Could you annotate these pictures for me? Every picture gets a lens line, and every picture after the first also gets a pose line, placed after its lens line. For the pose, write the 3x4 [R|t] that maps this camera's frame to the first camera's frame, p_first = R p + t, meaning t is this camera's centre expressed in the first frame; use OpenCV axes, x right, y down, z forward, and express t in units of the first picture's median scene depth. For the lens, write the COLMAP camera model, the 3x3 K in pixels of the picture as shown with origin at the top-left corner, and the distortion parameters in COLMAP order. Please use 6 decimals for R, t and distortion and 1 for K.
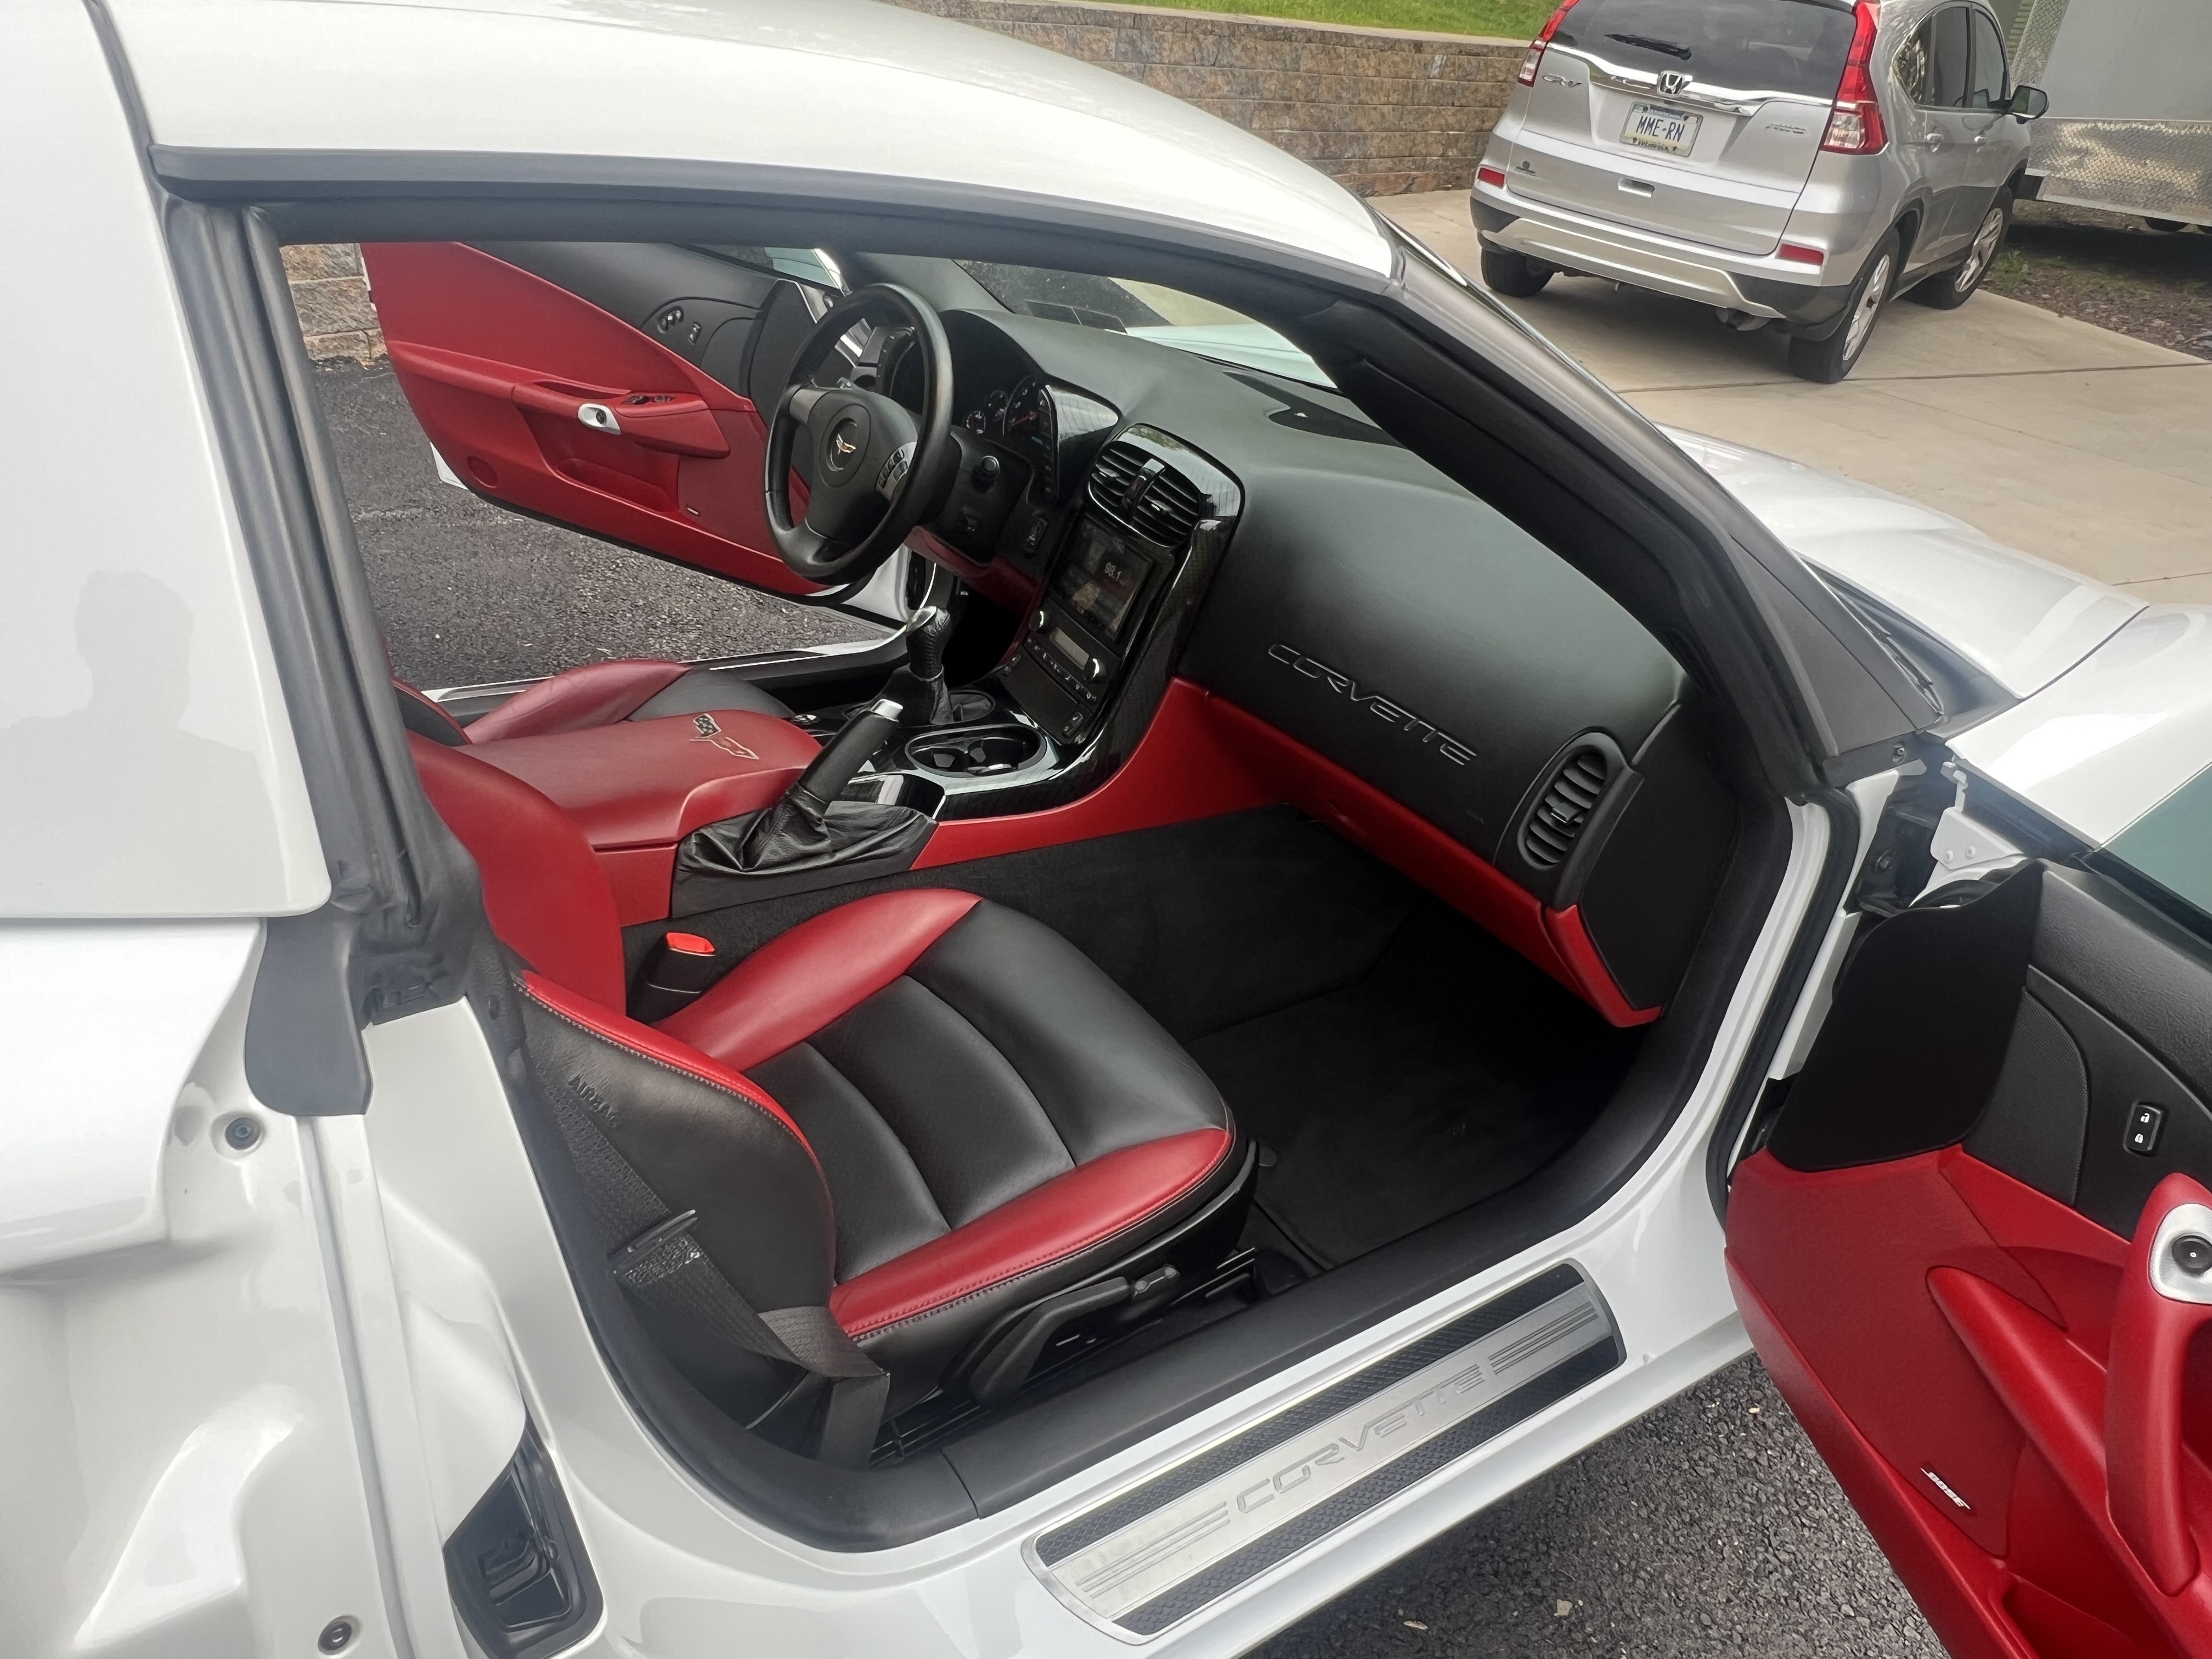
lens RADIAL K [[1438.5, 0, 1106.0], [0, 1438.5, 829.5], [0, 0, 1]] dist [0.000469, 0.003439]
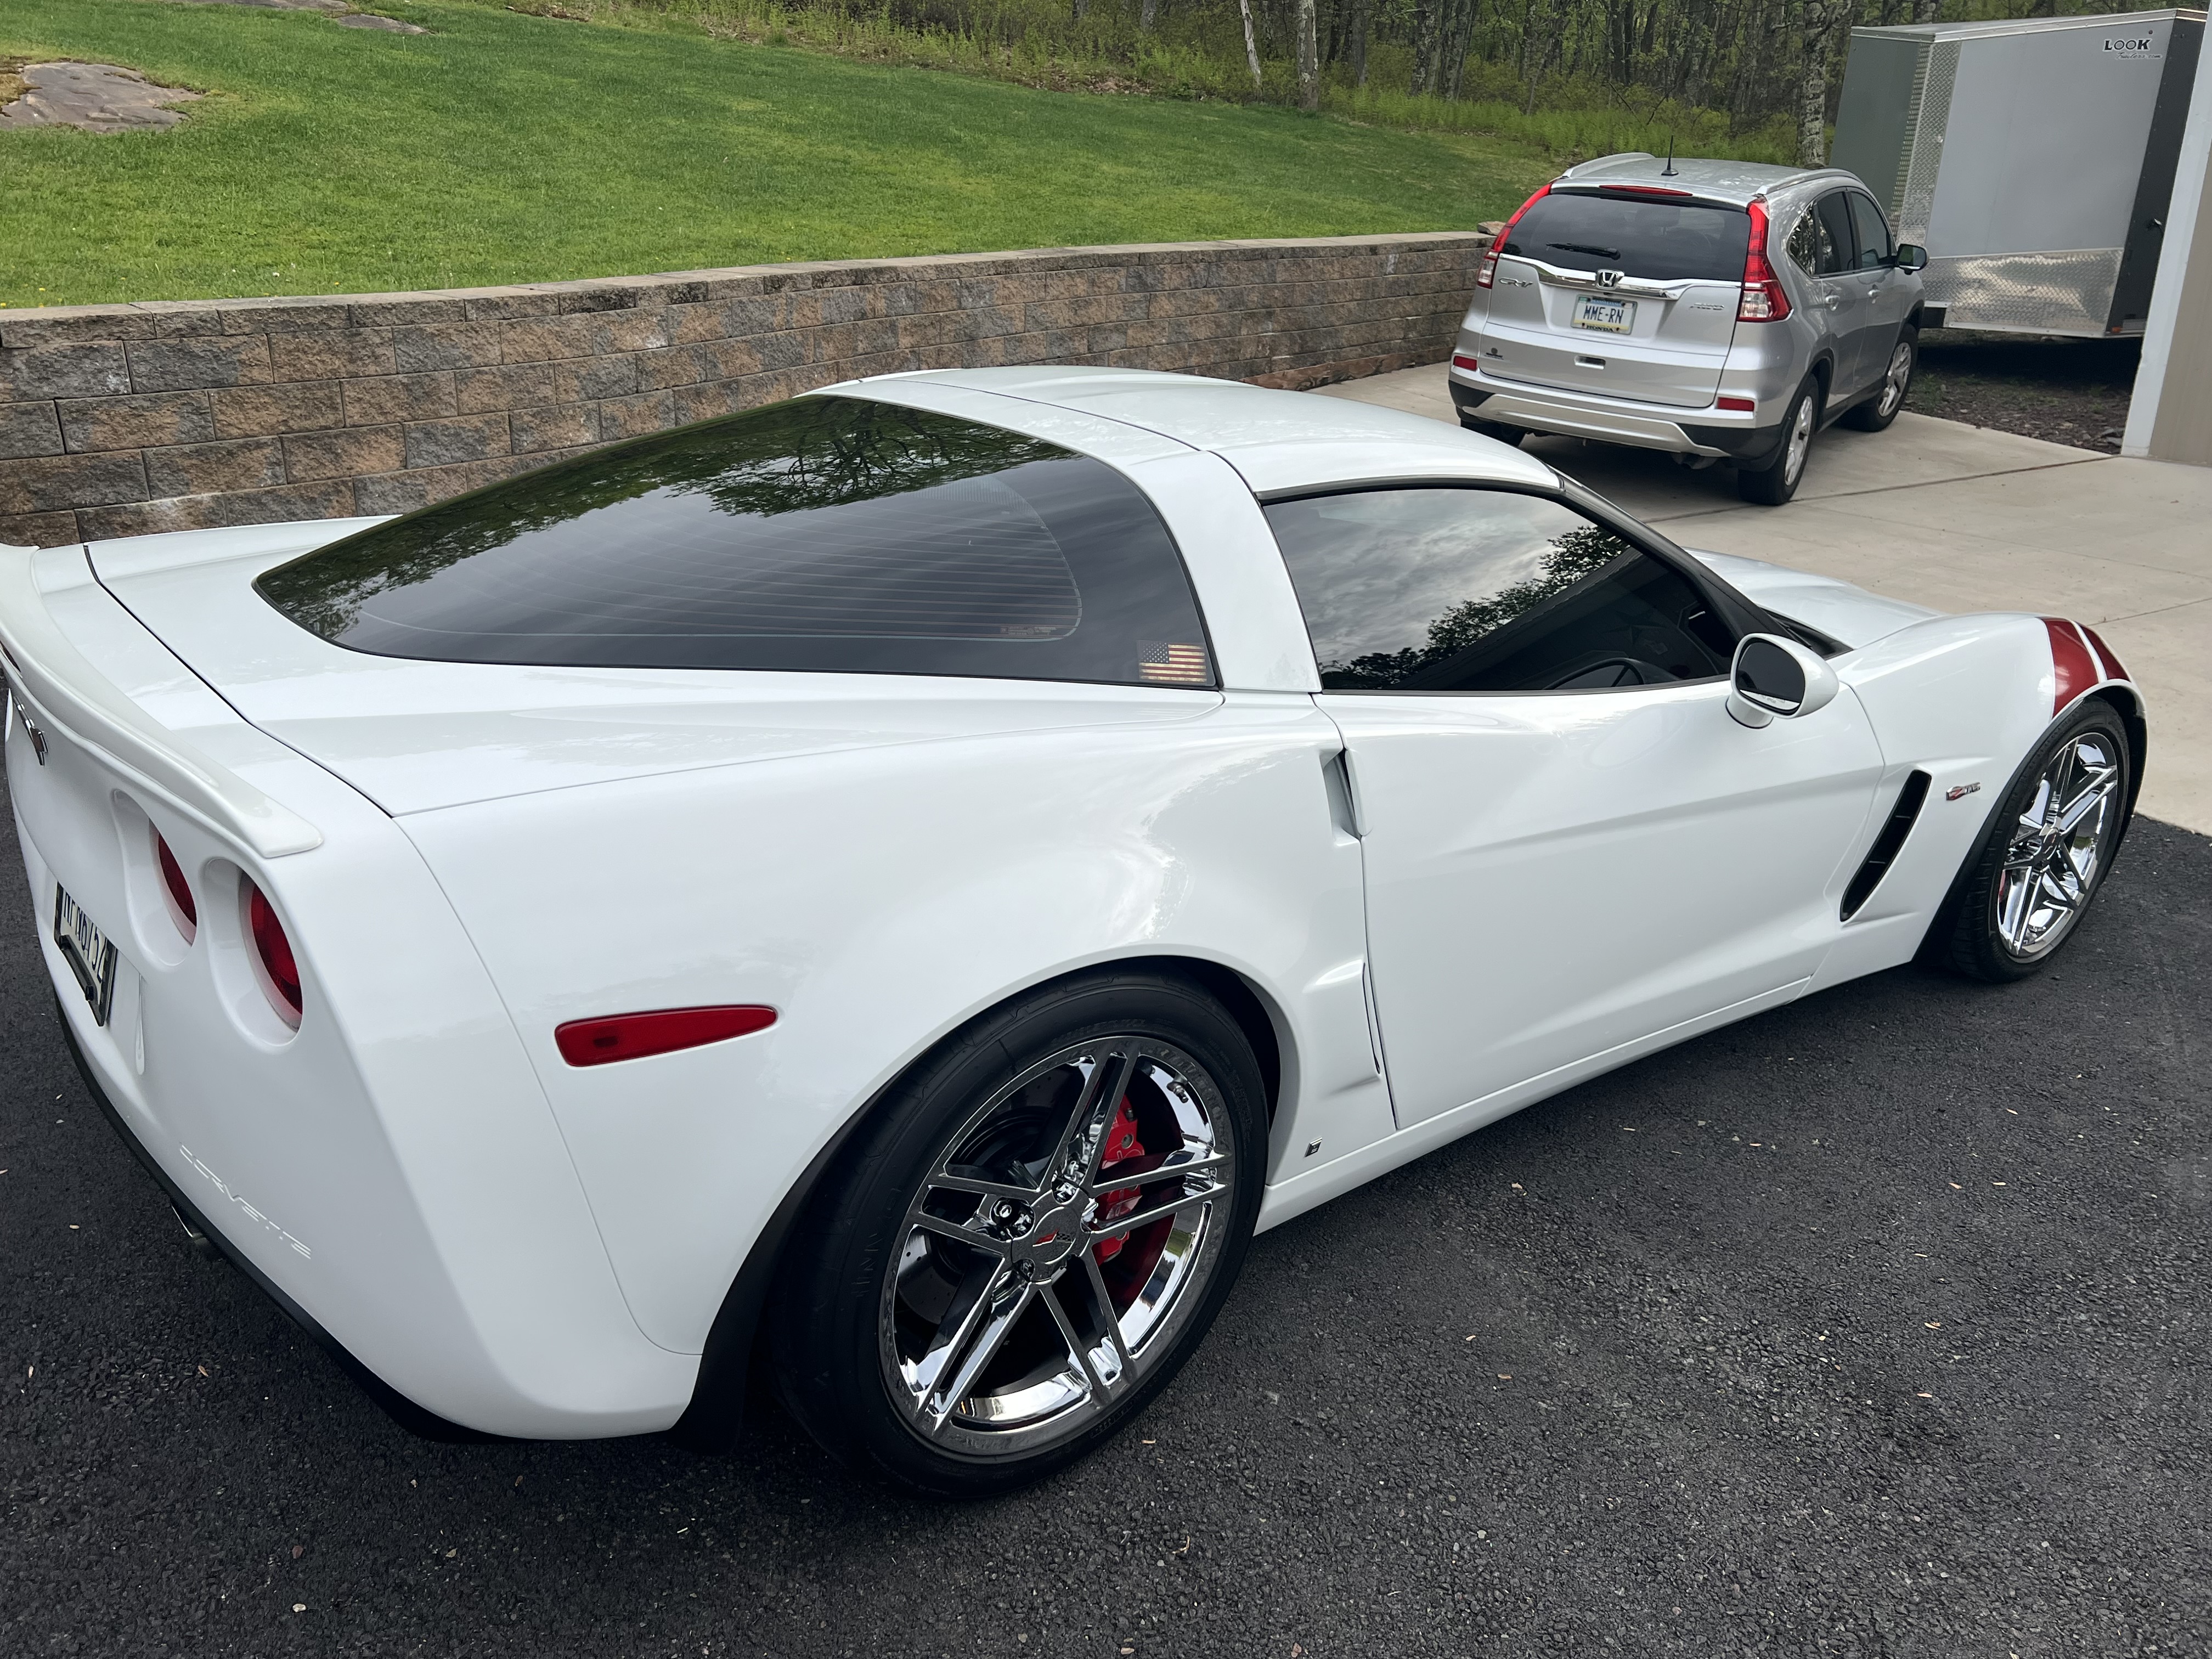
lens RADIAL K [[1655.2, 0, 1106.0], [0, 1655.2, 829.5], [0, 0, 1]] dist [0.034024, -0.001990]
pose [[0.994443, -0.096291, 0.042562, -0.117060], [0.101465, 0.984428, -0.143550, 0.084579], [-0.028077, 0.147071, 0.988727, -0.273191]]
